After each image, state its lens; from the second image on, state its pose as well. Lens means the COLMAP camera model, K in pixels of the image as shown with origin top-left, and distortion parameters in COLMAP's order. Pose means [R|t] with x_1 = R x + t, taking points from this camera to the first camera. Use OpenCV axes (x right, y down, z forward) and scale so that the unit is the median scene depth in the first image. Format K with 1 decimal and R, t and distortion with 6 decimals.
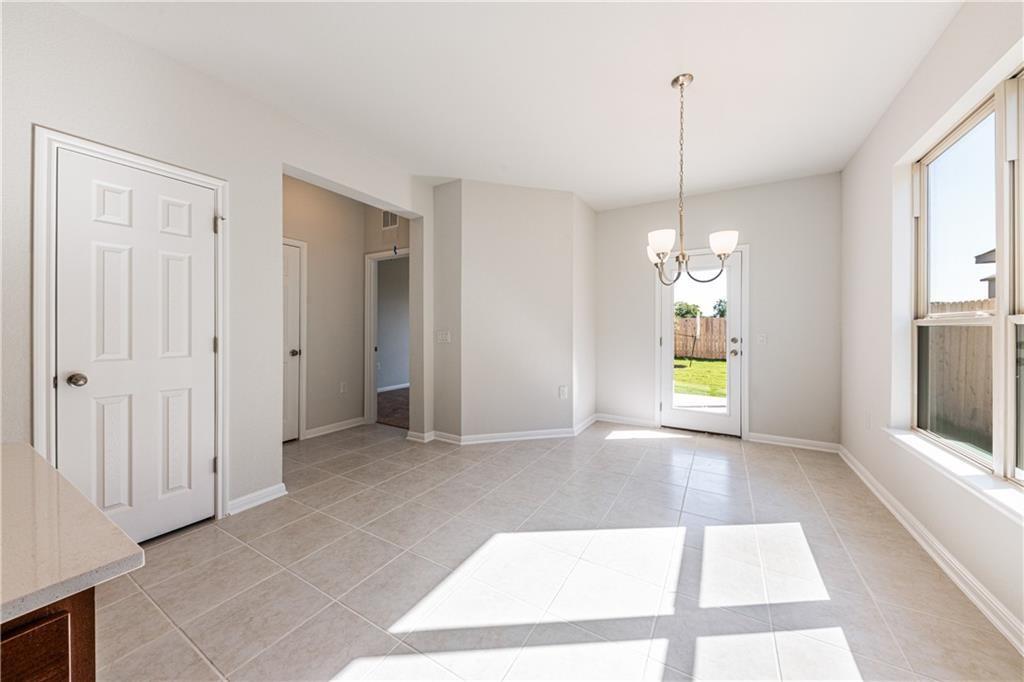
lens RADIAL K [[355.9, 0, 514.9], [0, 355.9, 335.7], [0, 0, 1]] dist [-0.000659, -0.000182]
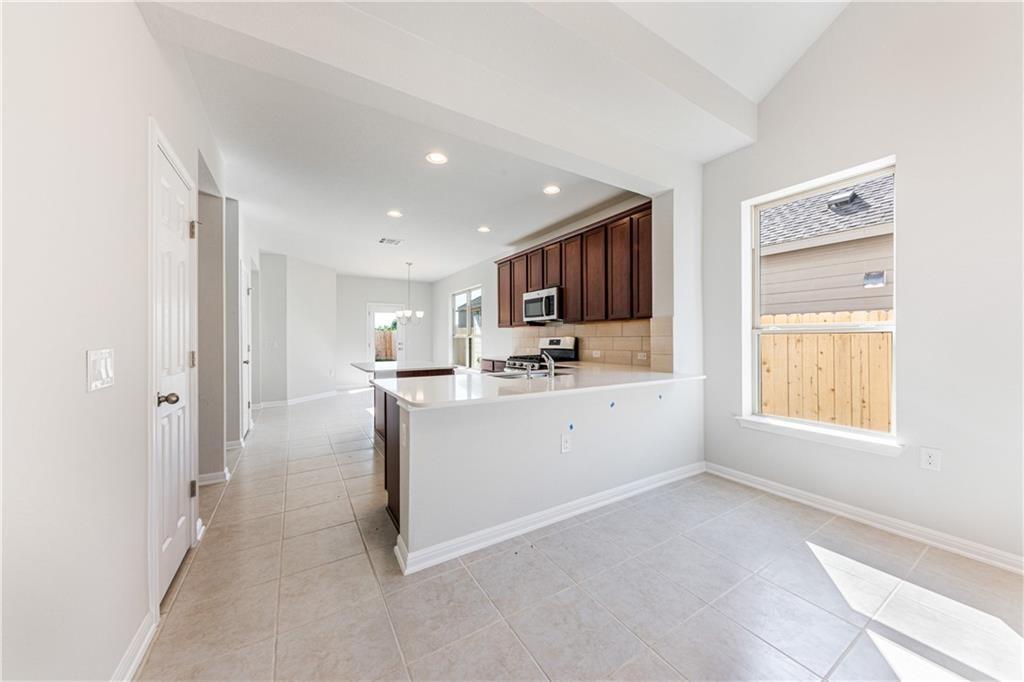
lens RADIAL K [[355.9, 0, 514.9], [0, 355.9, 335.7], [0, 0, 1]] dist [-0.000659, -0.000182]
pose [[0.472822, 0.001619, 0.881157, -1.167617], [0.020848, 0.999698, -0.013024, 0.006397], [-0.880911, 0.024528, 0.472645, -0.840586]]
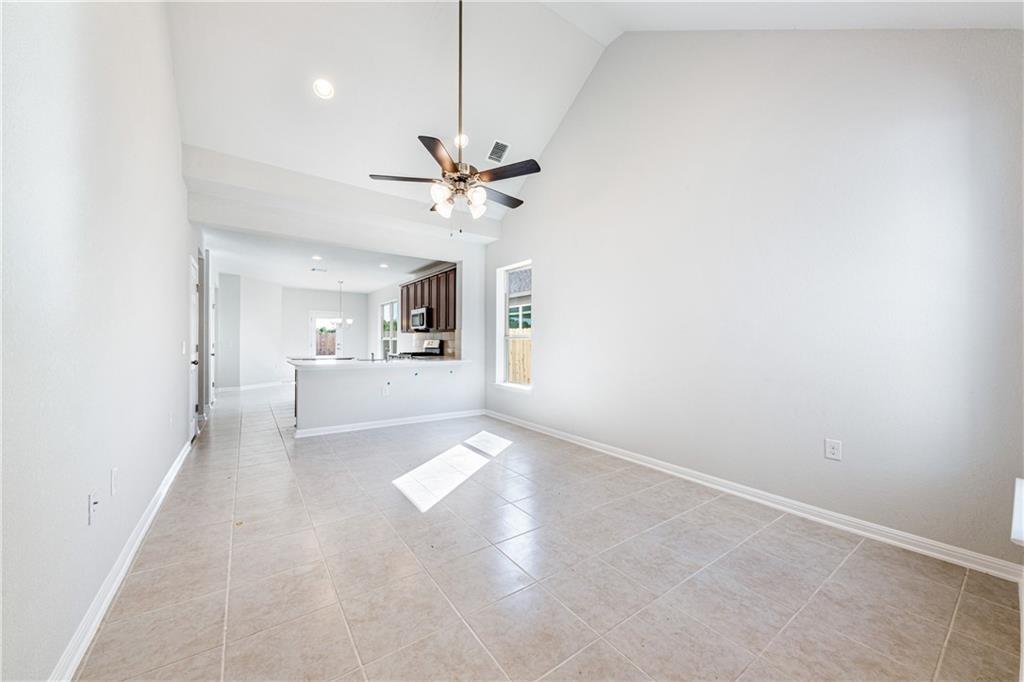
lens RADIAL K [[372.6, 0, 518.8], [0, 372.6, 342.3], [0, 0, 1]] dist [0.001864, 0.000182]
pose [[0.403601, -0.003690, 0.914928, -1.626535], [0.012419, 0.999922, -0.001446, 0.019766], [-0.914851, 0.011946, 0.403615, -1.629690]]
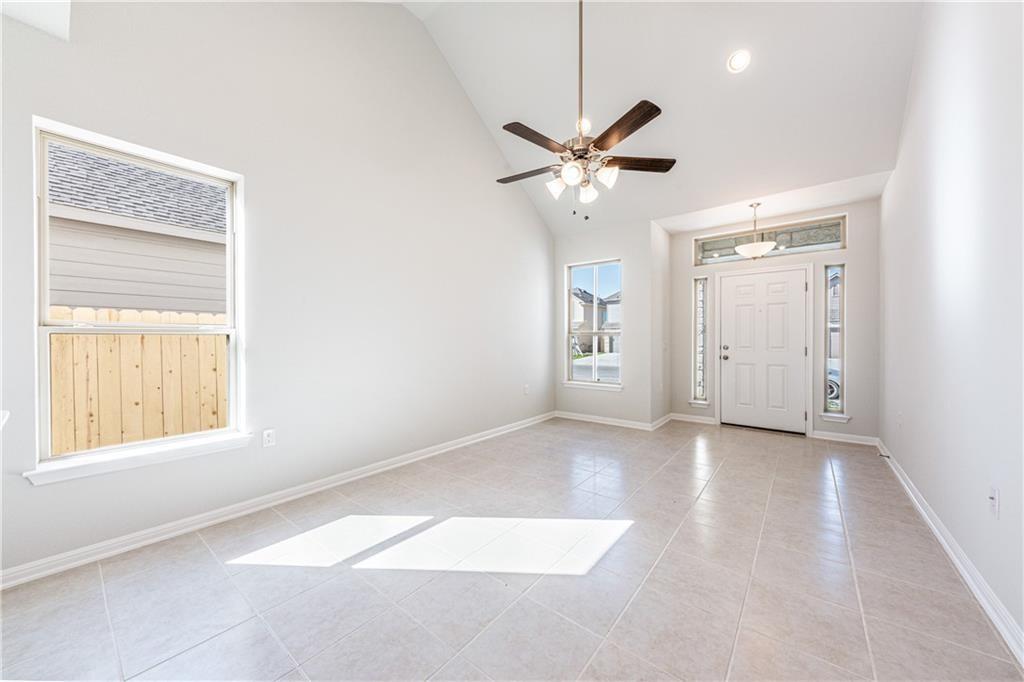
lens RADIAL K [[365.9, 0, 511.7], [0, 365.9, 335.9], [0, 0, 1]] dist [-0.000780, -0.000133]
pose [[-0.989520, -0.002181, 0.144376, -0.940309], [-0.000651, 0.999943, 0.010640, 0.001020], [-0.144391, 0.010434, -0.989466, -0.518052]]
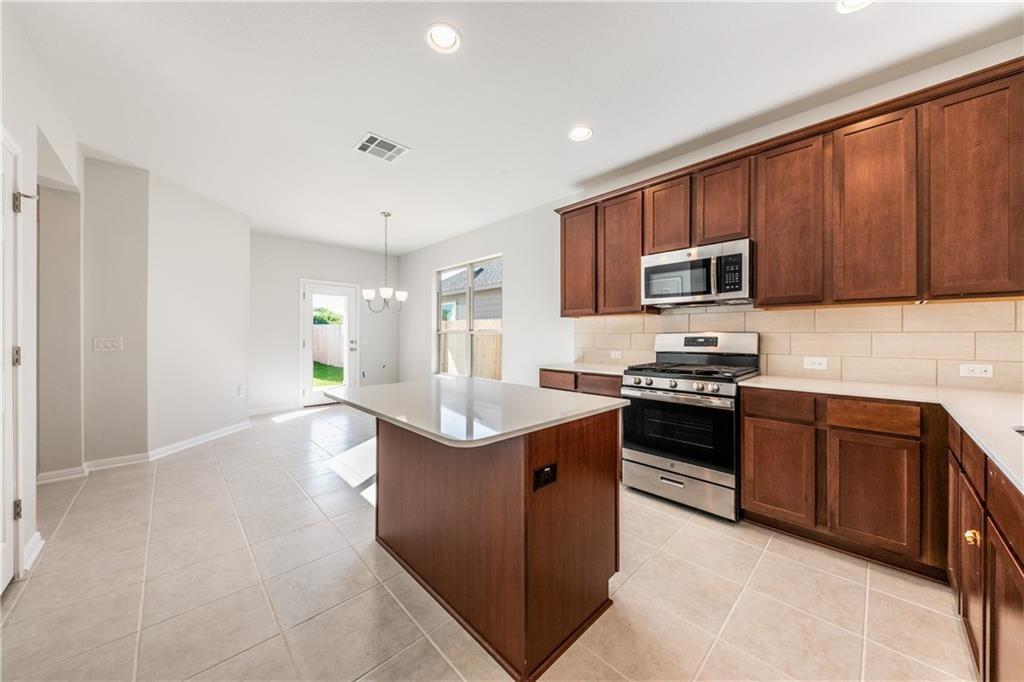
lens RADIAL K [[355.9, 0, 514.9], [0, 355.9, 335.7], [0, 0, 1]] dist [-0.000659, -0.000182]
pose [[0.272968, -0.002976, 0.962018, -0.769950], [0.015600, 0.999877, -0.001334, -0.001351], [-0.961897, 0.015371, 0.272981, -0.162057]]
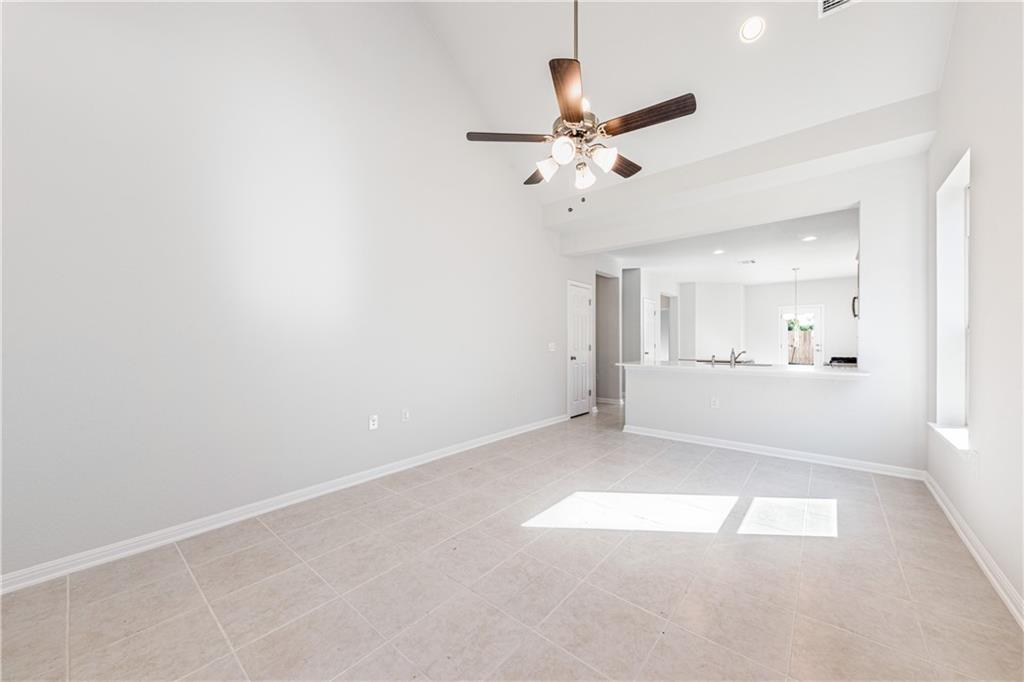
lens RADIAL K [[372.6, 0, 518.8], [0, 372.6, 342.3], [0, 0, 1]] dist [0.001864, 0.000182]
pose [[0.986030, -0.007058, -0.166416, -0.954807], [0.004390, 0.999856, -0.016395, 0.027266], [0.166508, 0.015436, 0.985919, -1.824671]]
